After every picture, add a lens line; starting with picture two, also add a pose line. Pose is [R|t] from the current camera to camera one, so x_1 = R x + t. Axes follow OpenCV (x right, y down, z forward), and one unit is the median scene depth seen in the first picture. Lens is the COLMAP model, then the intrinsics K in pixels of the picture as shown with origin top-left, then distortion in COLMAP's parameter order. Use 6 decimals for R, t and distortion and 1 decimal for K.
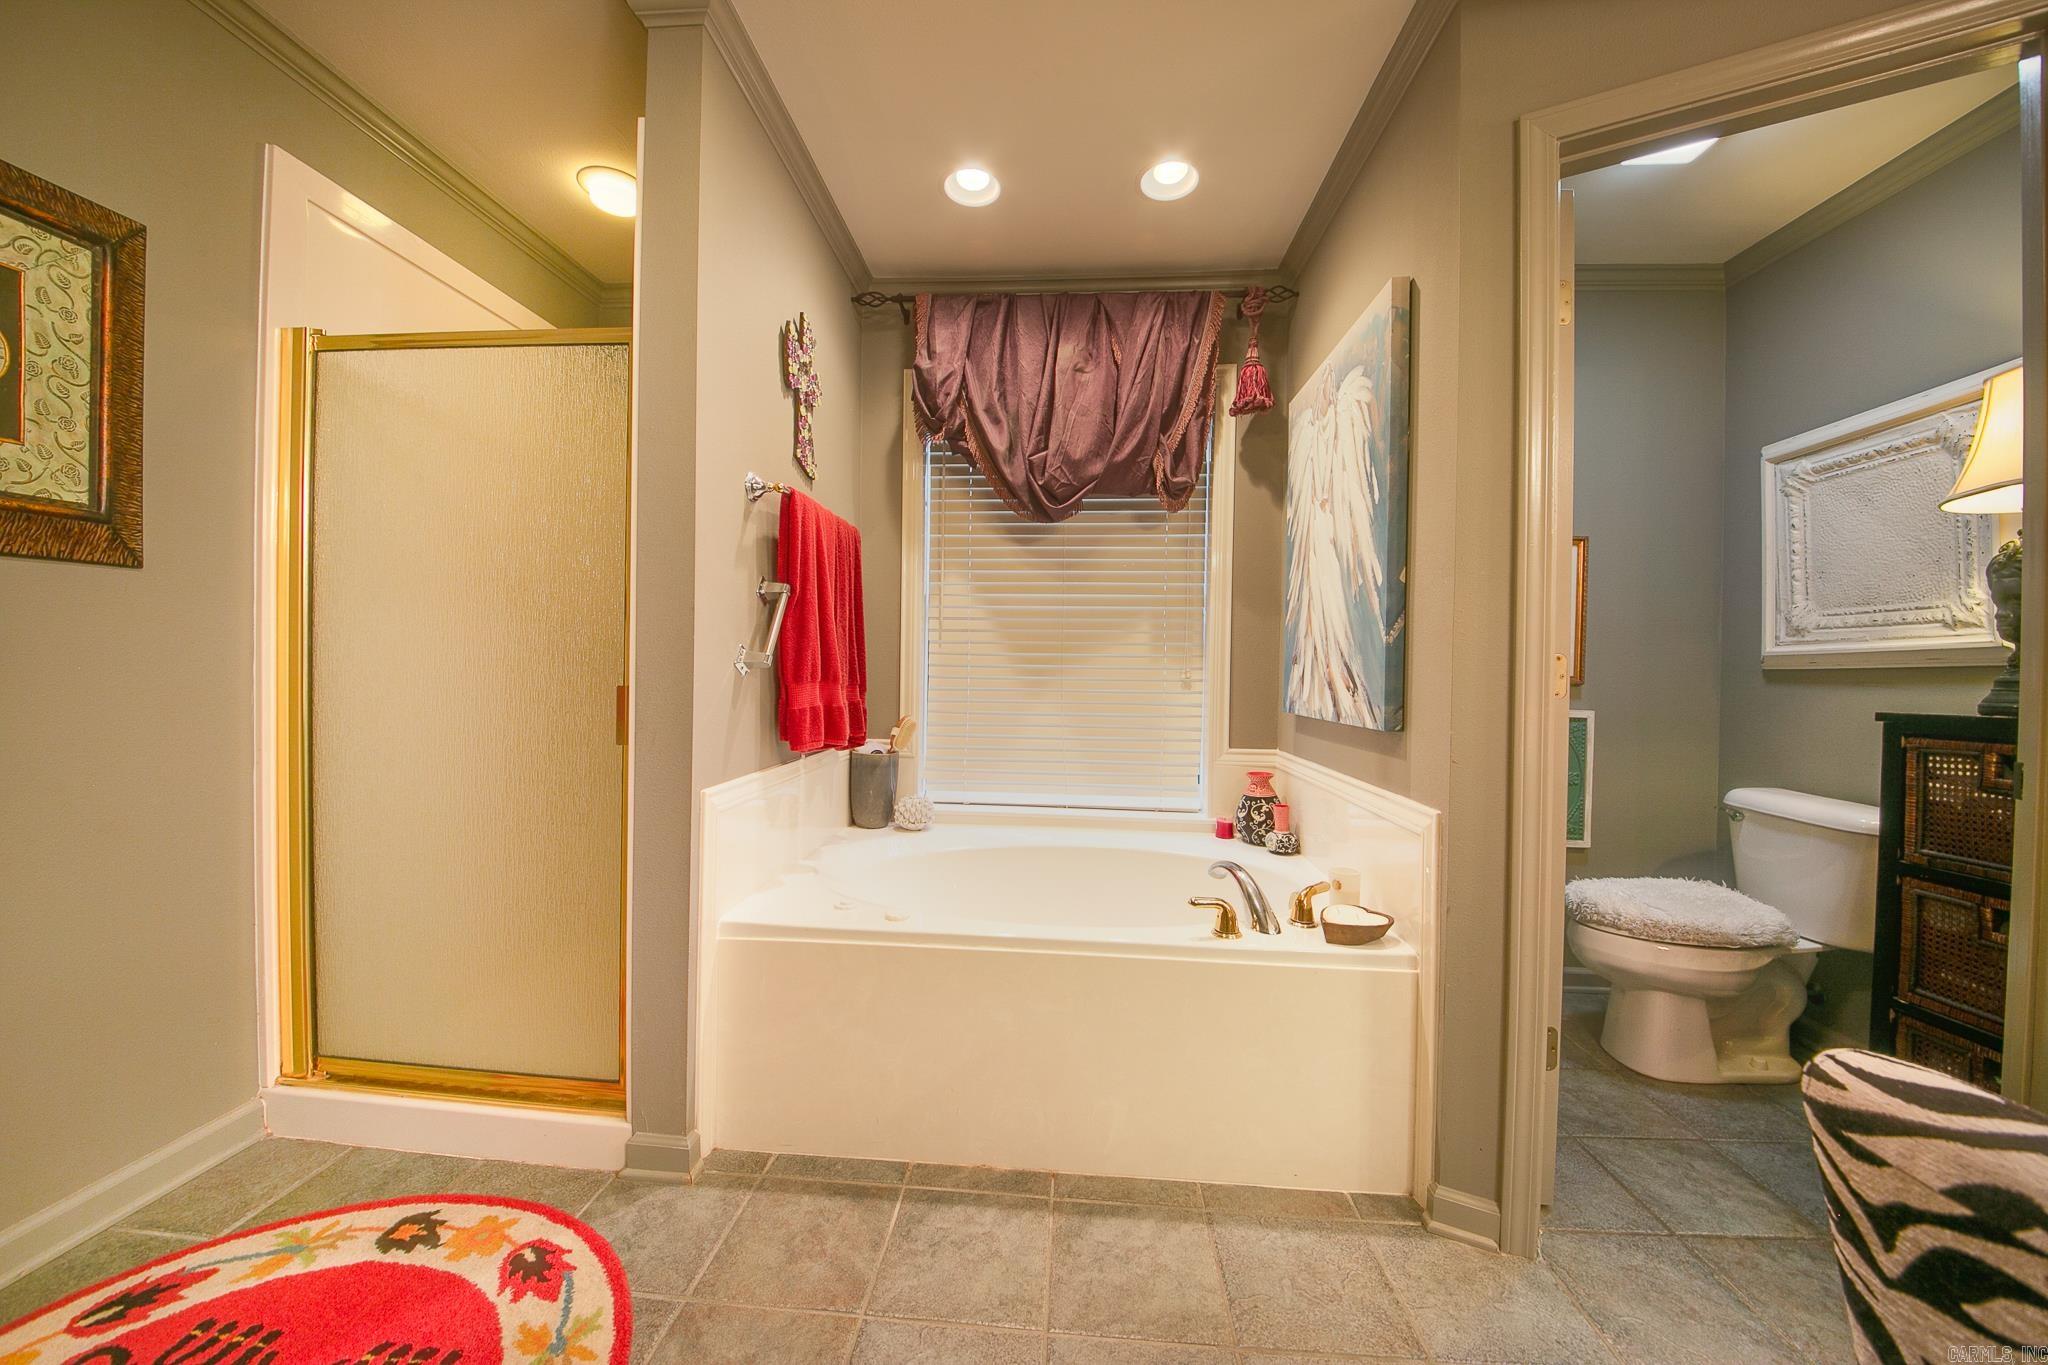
lens RADIAL K [[722.4, 0, 1021.9], [0, 722.4, 674.4], [0, 0, 1]] dist [0.005568, -0.008869]
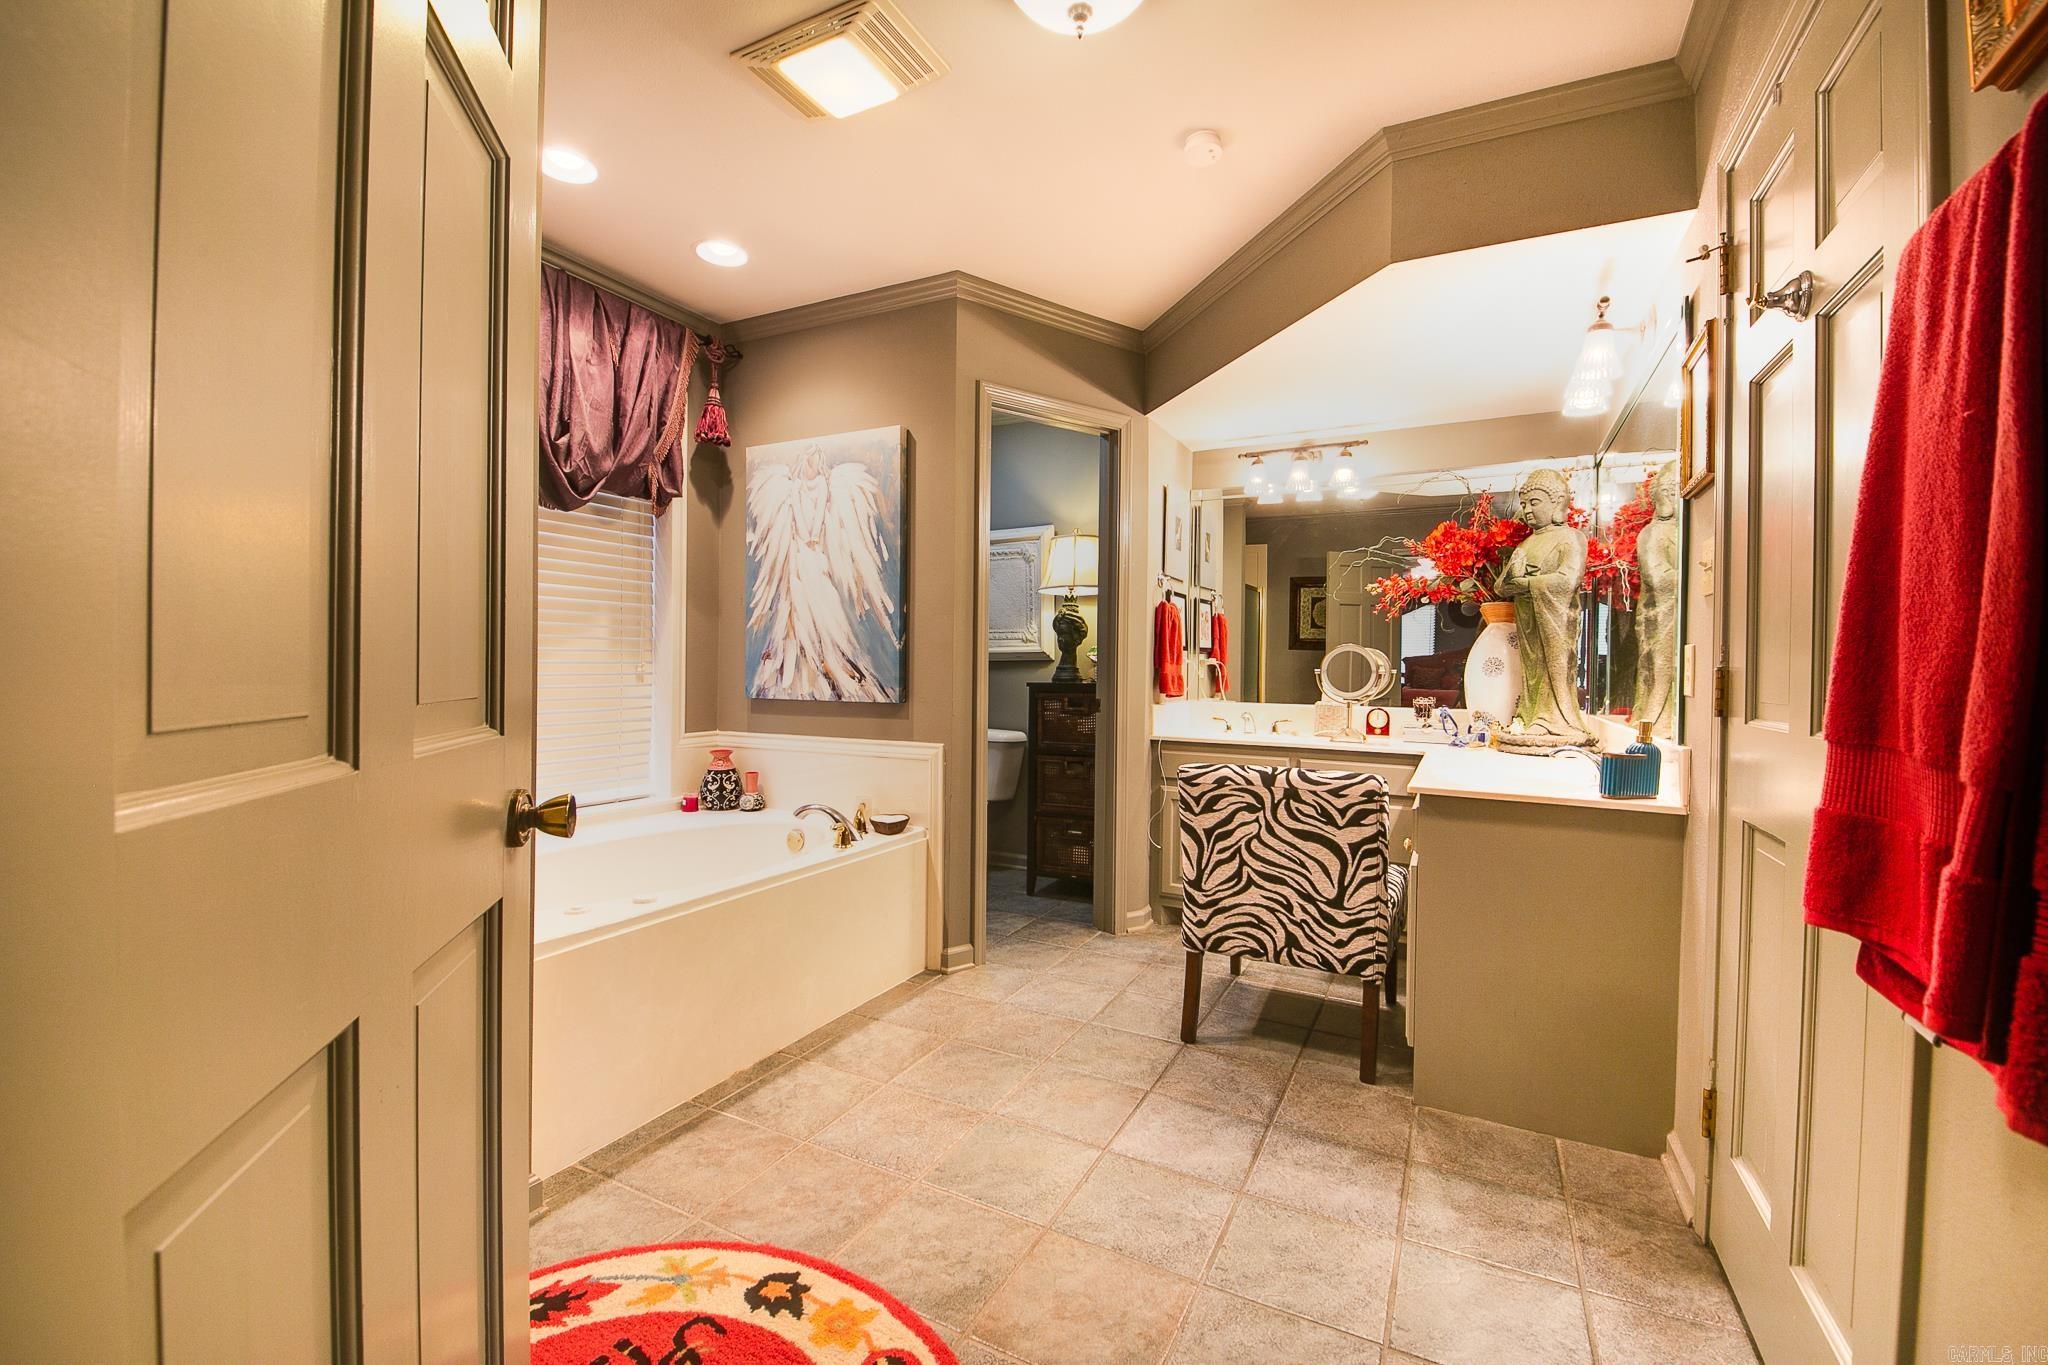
lens RADIAL K [[877.5, 0, 1024.0], [0, 877.5, 682.5], [0, 0, 1]] dist [0.000134, -0.000004]
pose [[0.377879, -0.028558, 0.925414, -1.270152], [0.001248, 0.999539, 0.030336, -0.028185], [-0.925854, -0.010308, 0.377740, -0.008171]]
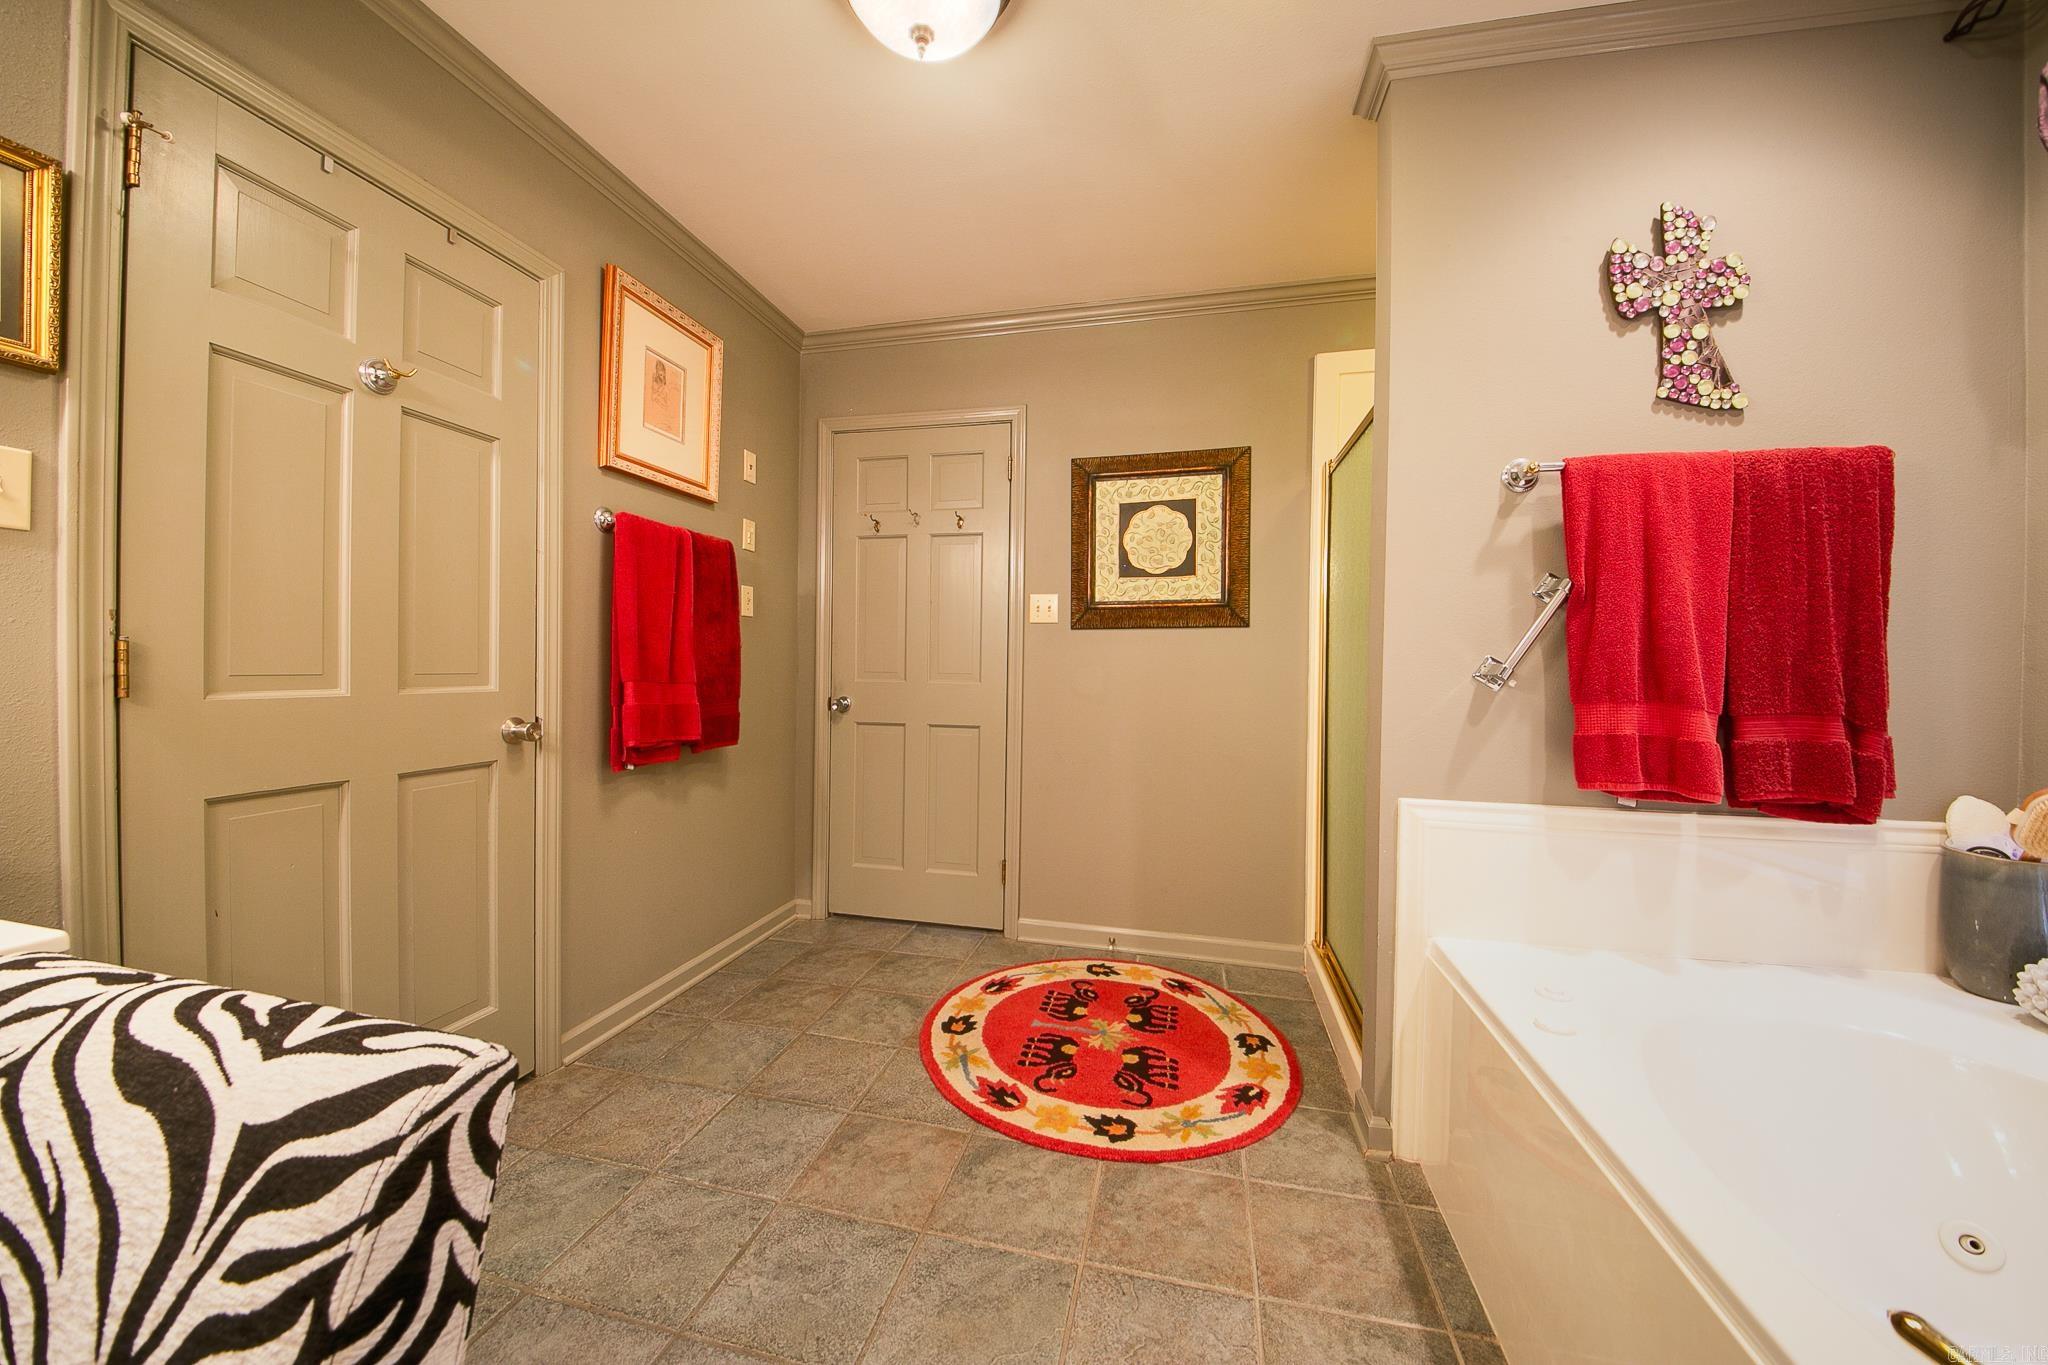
lens RADIAL K [[712.0, 0, 1018.7], [0, 712.0, 676.9], [0, 0, 1]] dist [0.020661, -0.024695]
pose [[-0.144217, -0.006162, -0.989527, 0.679773], [-0.026401, 0.999649, -0.002377, 0.003024], [0.989194, 0.025782, -0.144329, 0.626350]]
